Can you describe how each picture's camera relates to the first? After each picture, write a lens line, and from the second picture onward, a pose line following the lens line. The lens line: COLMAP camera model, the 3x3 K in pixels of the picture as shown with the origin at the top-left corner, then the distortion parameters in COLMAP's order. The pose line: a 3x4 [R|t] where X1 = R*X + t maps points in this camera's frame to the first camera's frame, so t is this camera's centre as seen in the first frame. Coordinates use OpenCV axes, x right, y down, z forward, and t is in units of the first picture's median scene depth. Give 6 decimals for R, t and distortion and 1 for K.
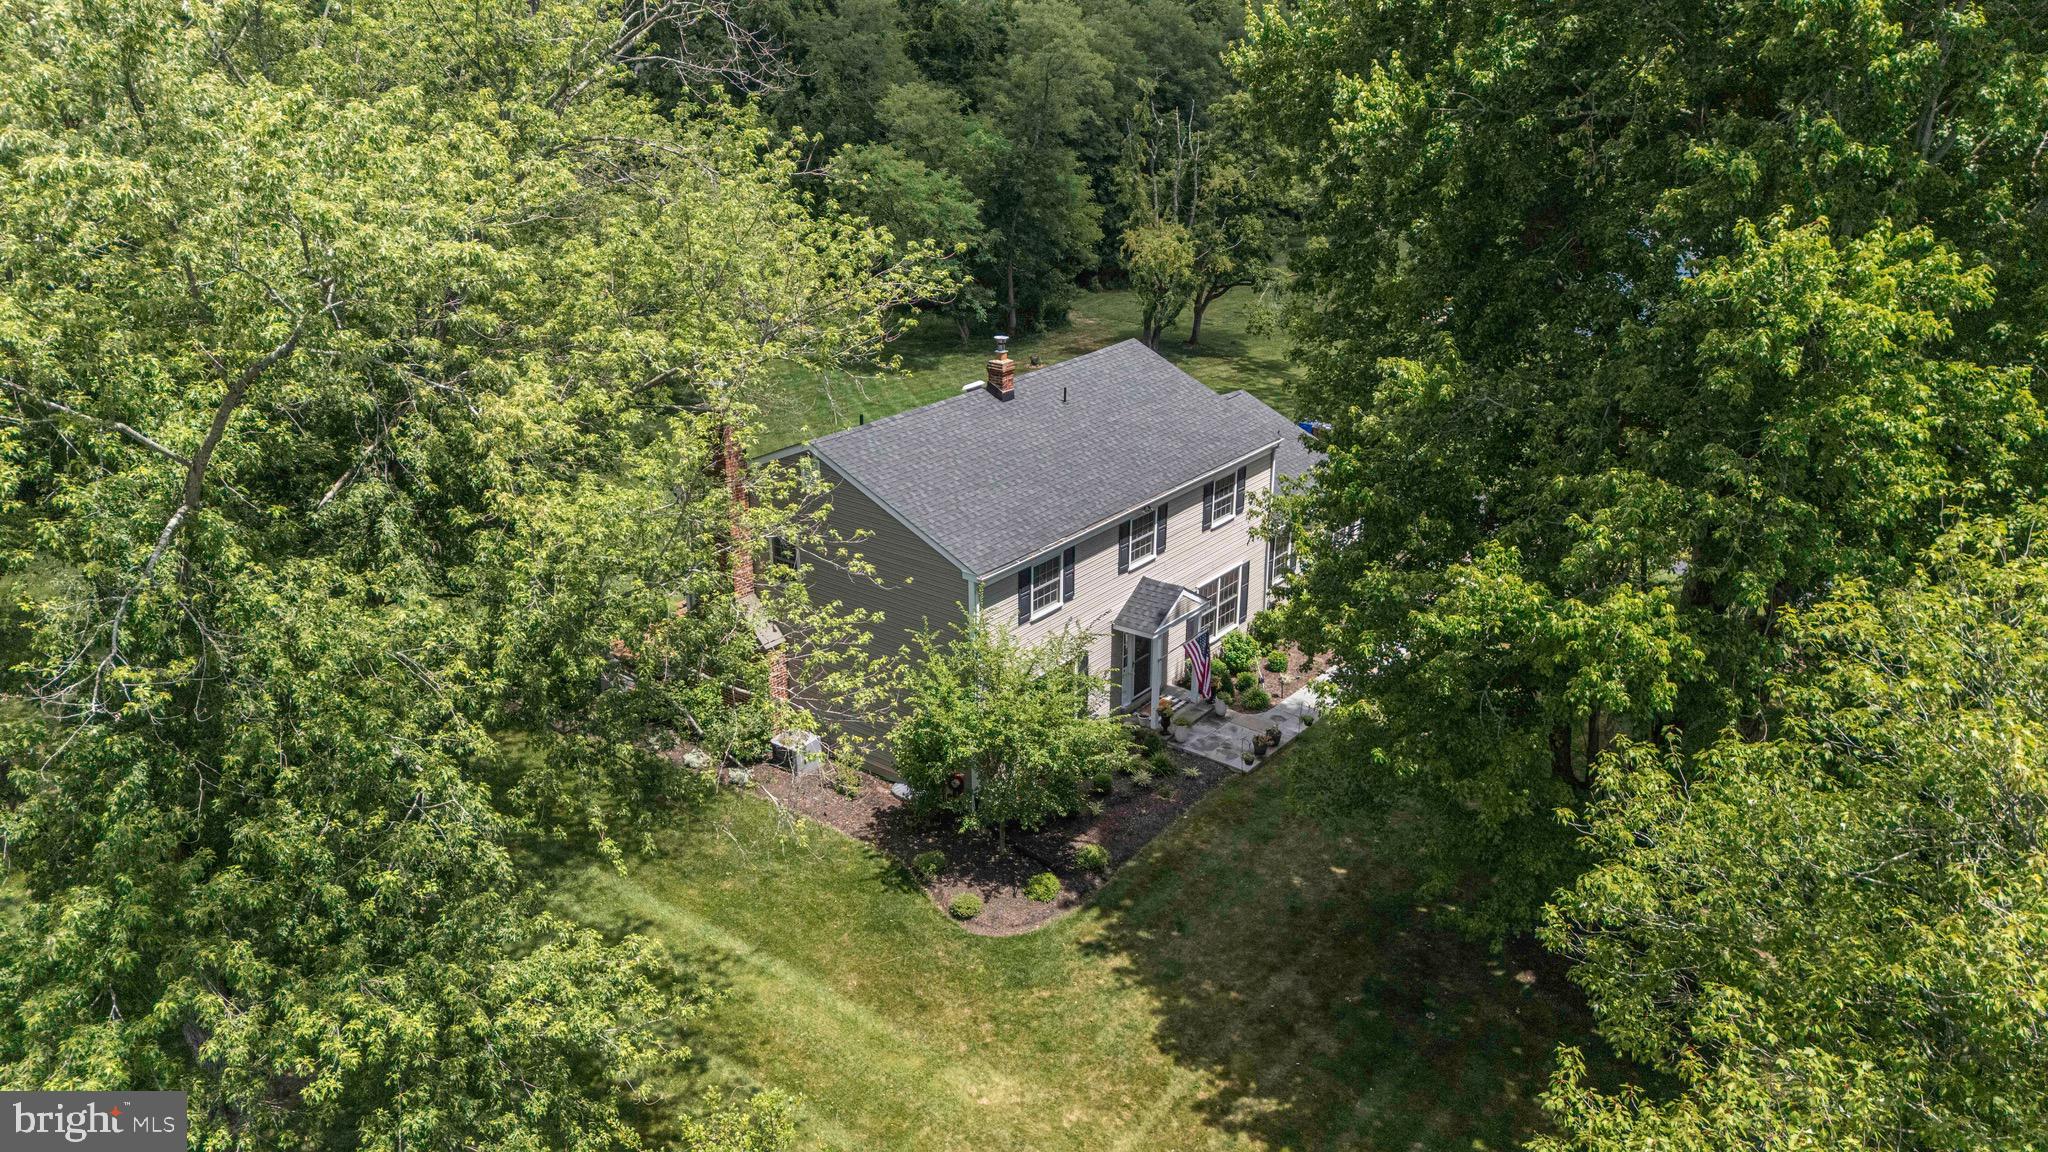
lens RADIAL K [[1513.2, 0, 1030.9], [0, 1513.2, 565.7], [0, 0, 1]] dist [0.072882, -0.072489]
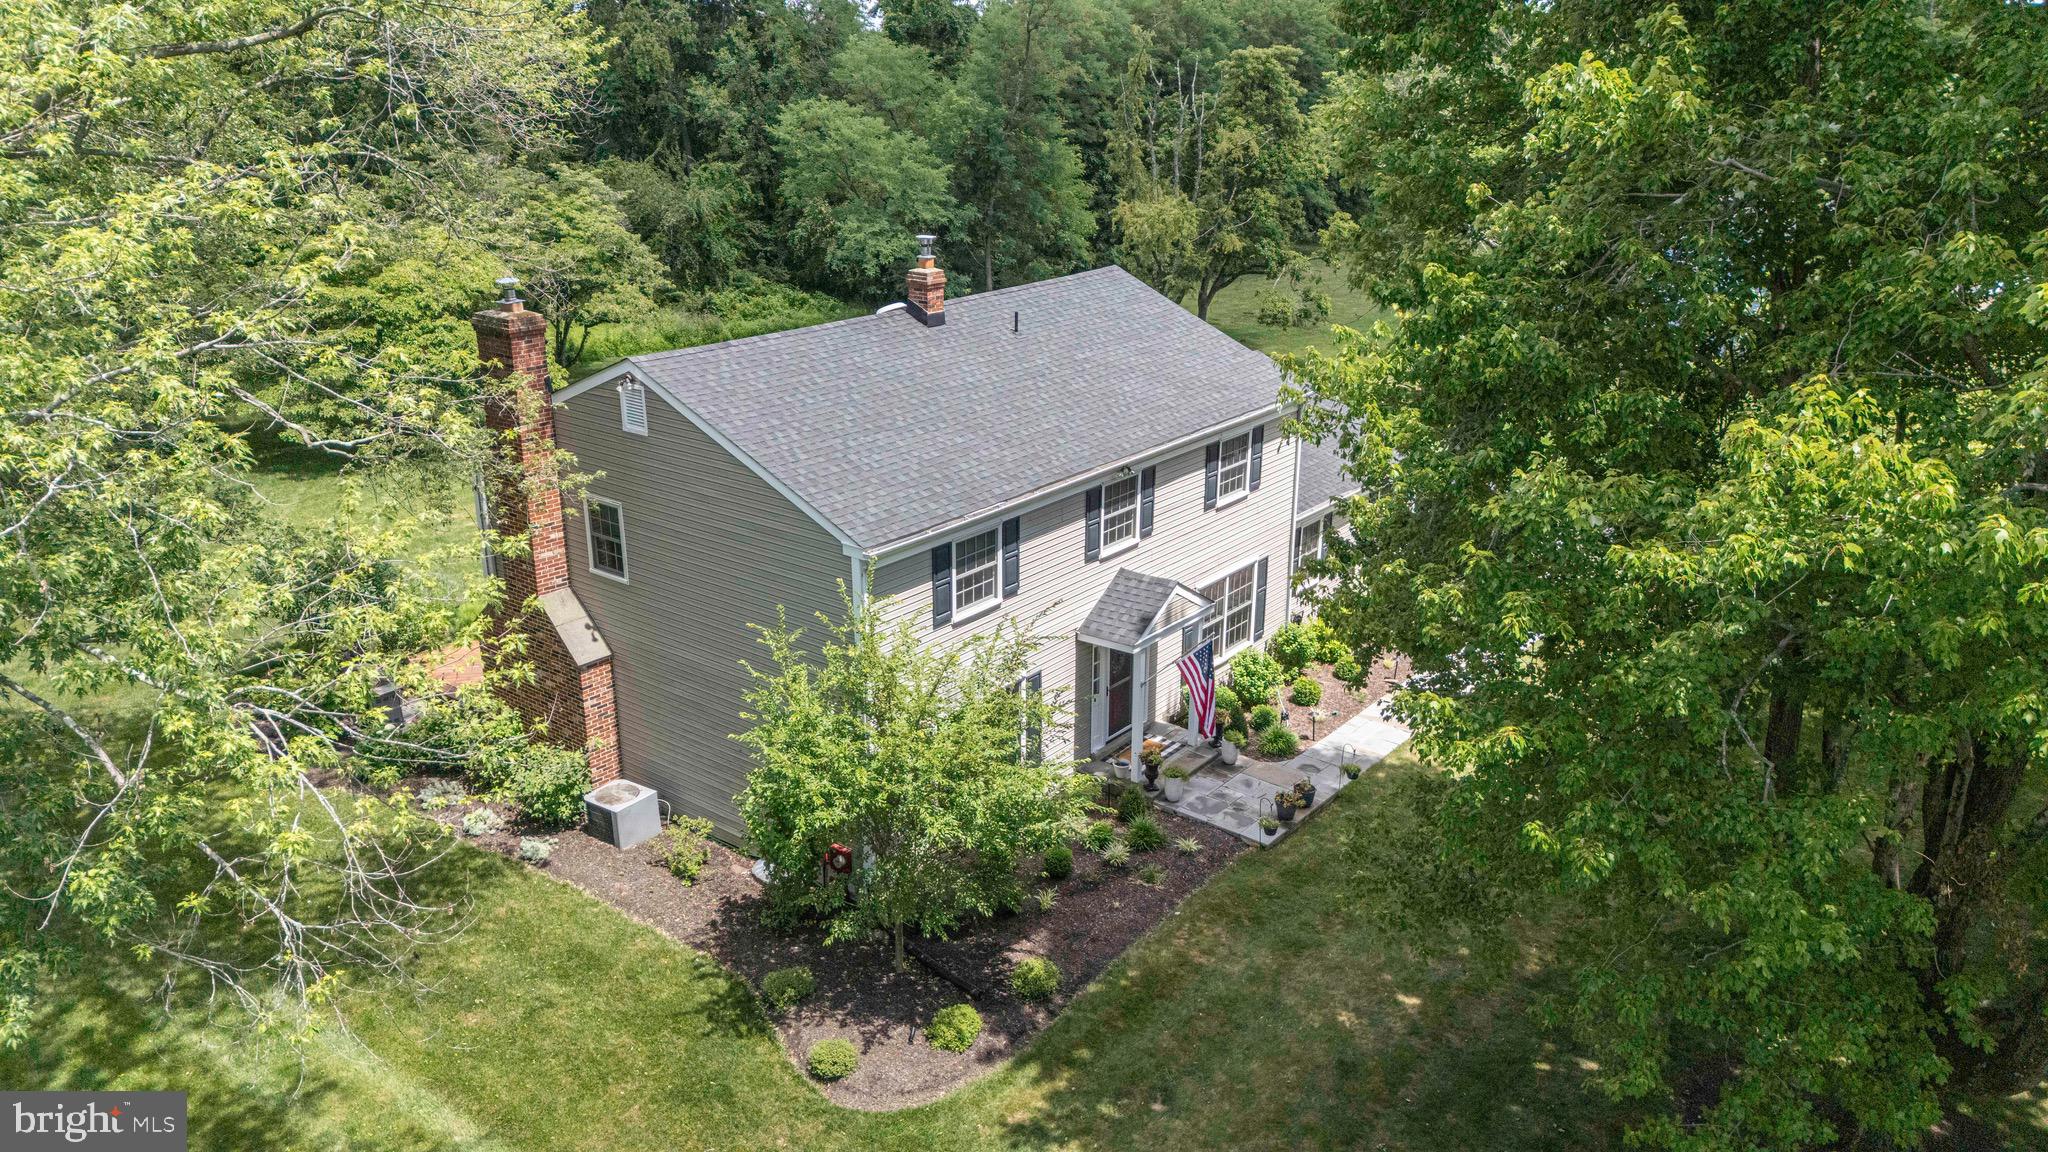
lens RADIAL K [[1513.2, 0, 1030.9], [0, 1513.2, 565.7], [0, 0, 1]] dist [0.072882, -0.072489]
pose [[0.999977, 0.004194, -0.005266, 0.035834], [-0.004374, 0.999394, -0.034531, 0.031267], [0.005118, 0.034553, 0.999390, 0.288152]]
